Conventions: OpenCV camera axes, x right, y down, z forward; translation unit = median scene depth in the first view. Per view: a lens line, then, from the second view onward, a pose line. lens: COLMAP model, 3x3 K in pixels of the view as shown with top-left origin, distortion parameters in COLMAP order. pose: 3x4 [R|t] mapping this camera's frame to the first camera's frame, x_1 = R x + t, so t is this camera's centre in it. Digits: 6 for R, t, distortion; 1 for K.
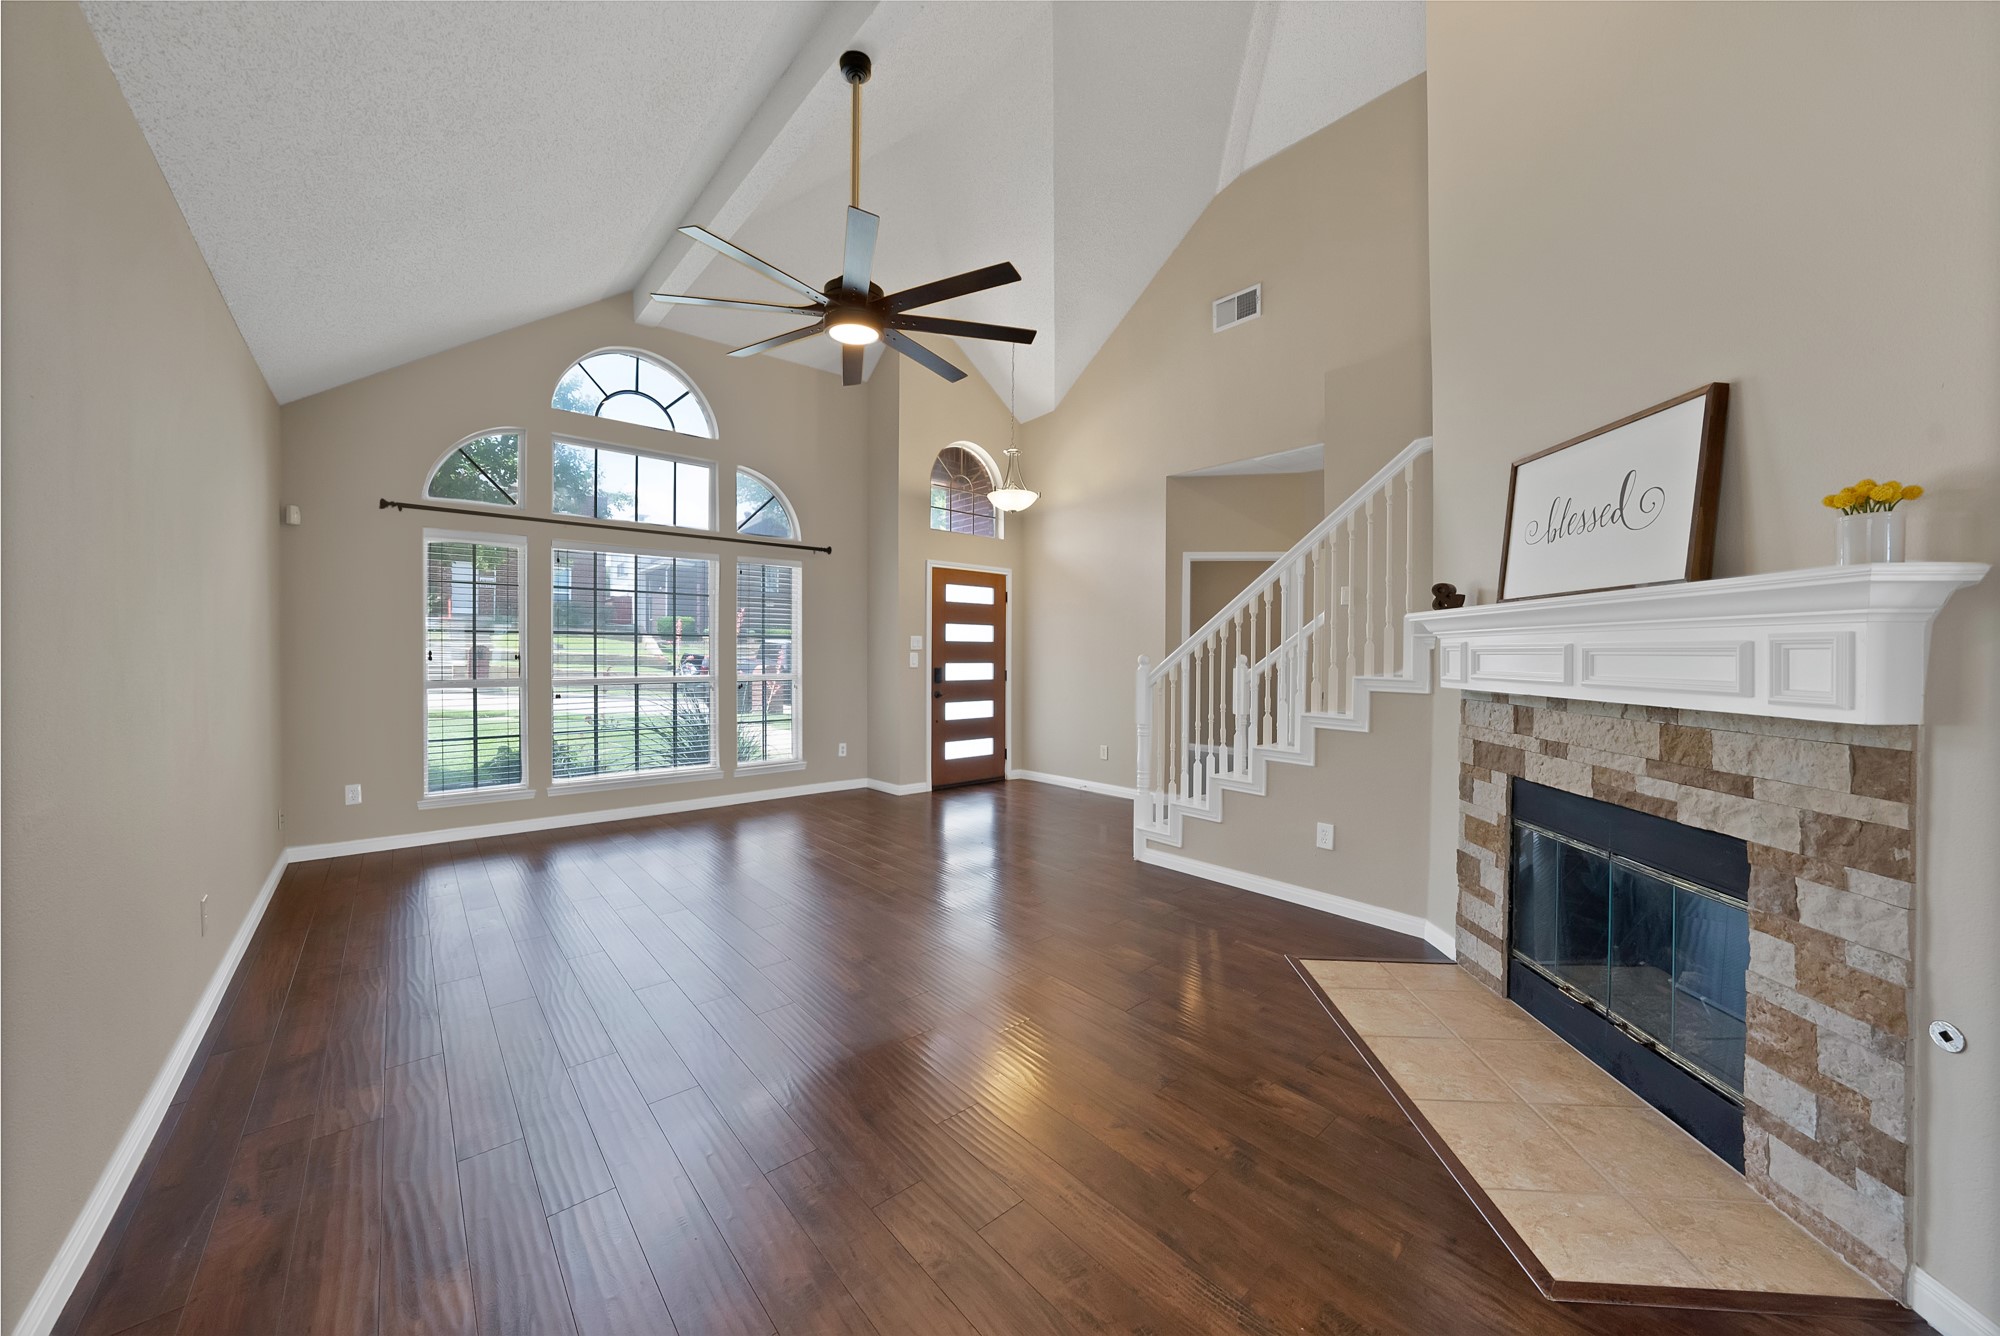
lens RADIAL K [[731.6, 0, 1001.5], [0, 731.6, 658.1], [0, 0, 1]] dist [-0.005548, 0.000218]
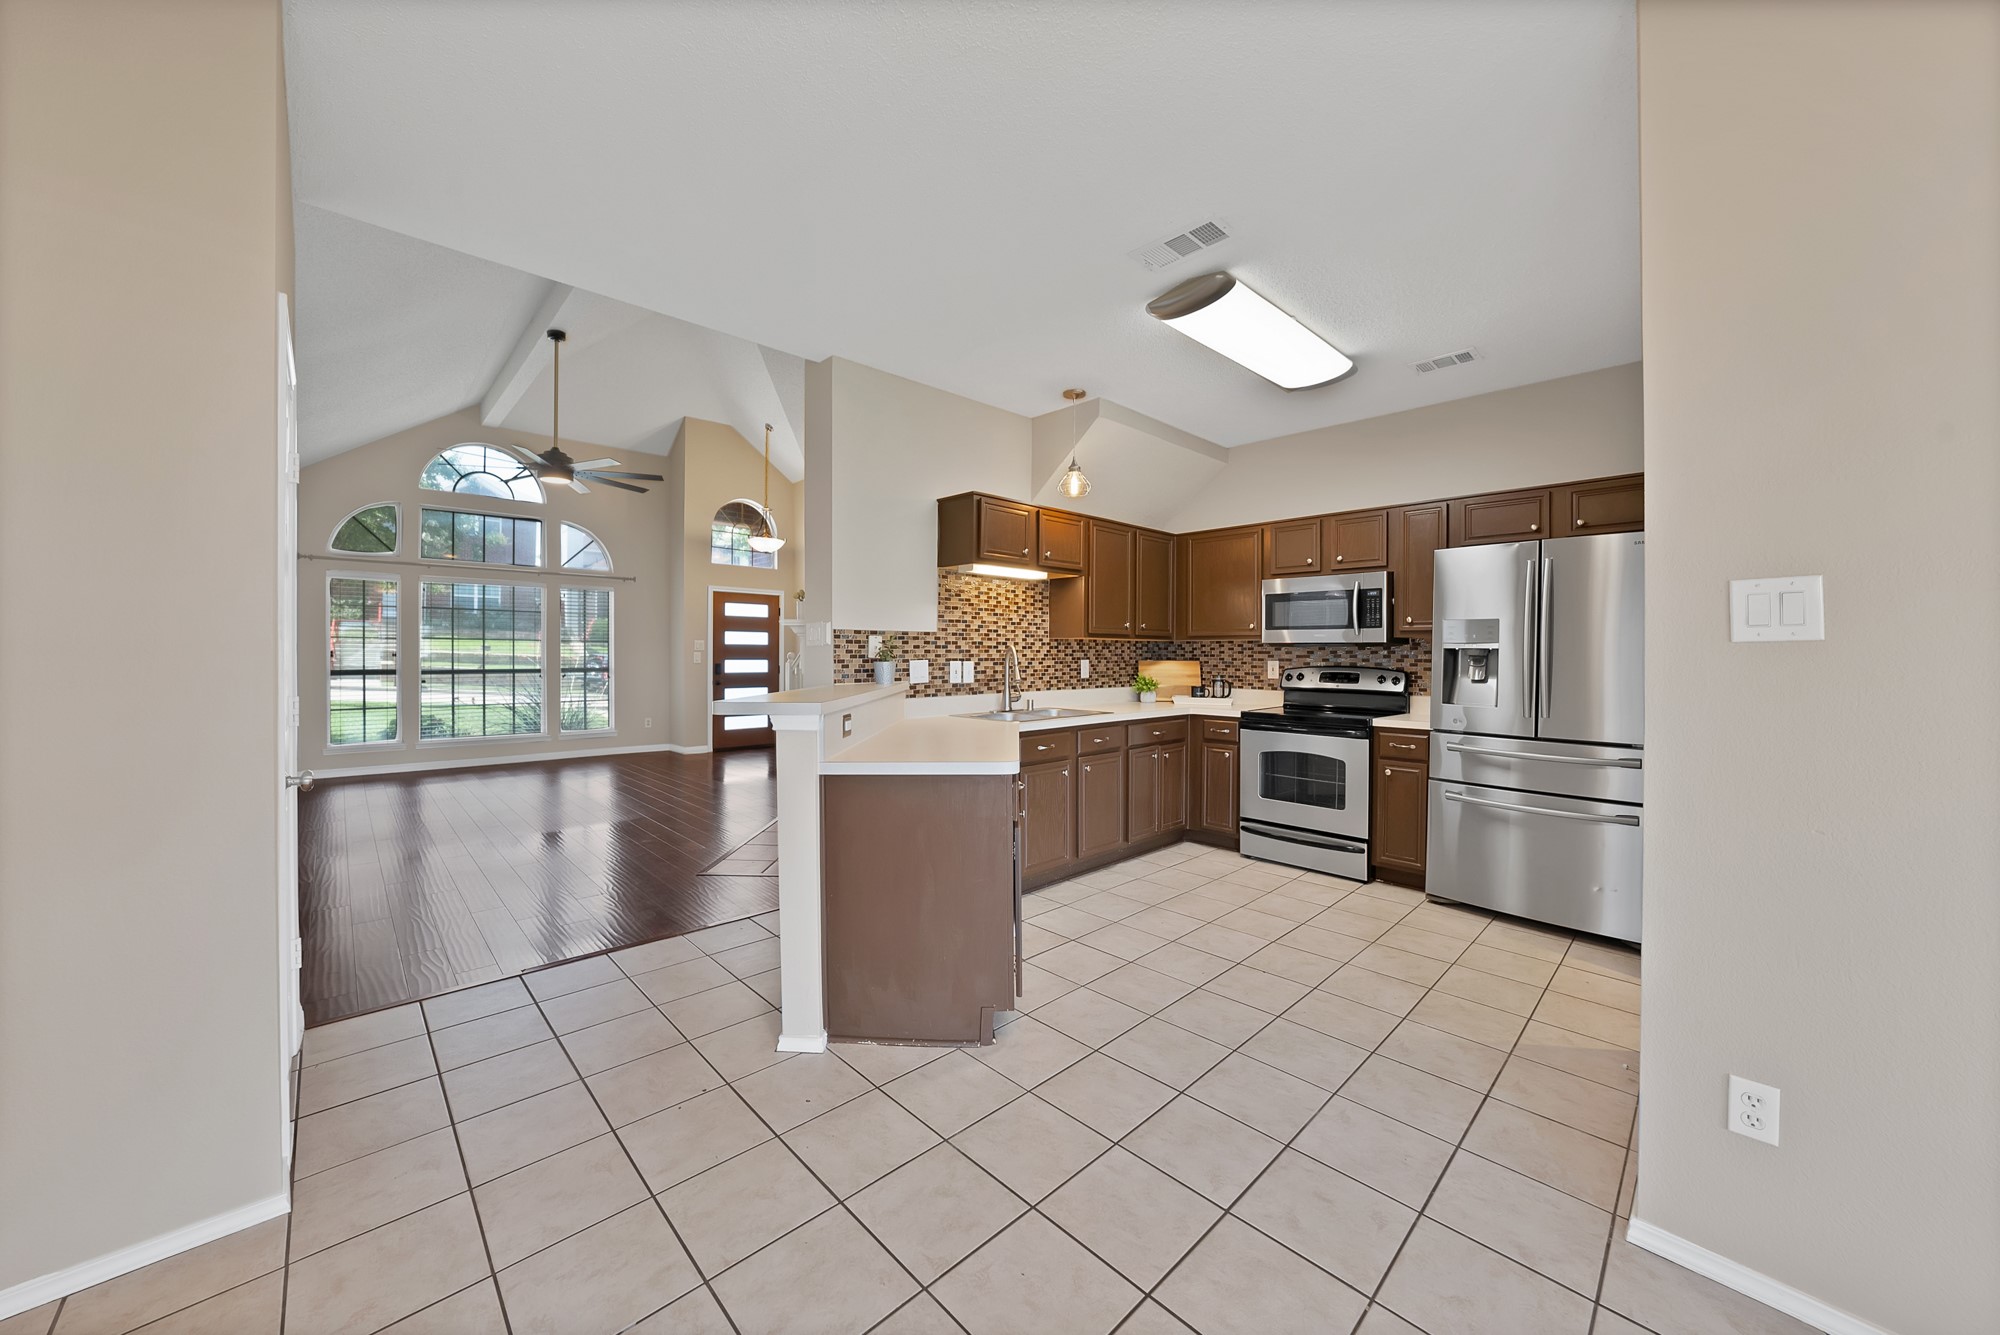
lens RADIAL K [[735.2, 0, 998.3], [0, 735.2, 661.2], [0, 0, 1]] dist [-0.018693, 0.000272]
pose [[0.999240, -0.000024, 0.038992, 0.992817], [0.000051, 1.000000, -0.000695, 0.026216], [-0.038992, 0.000696, 0.999239, -1.040967]]
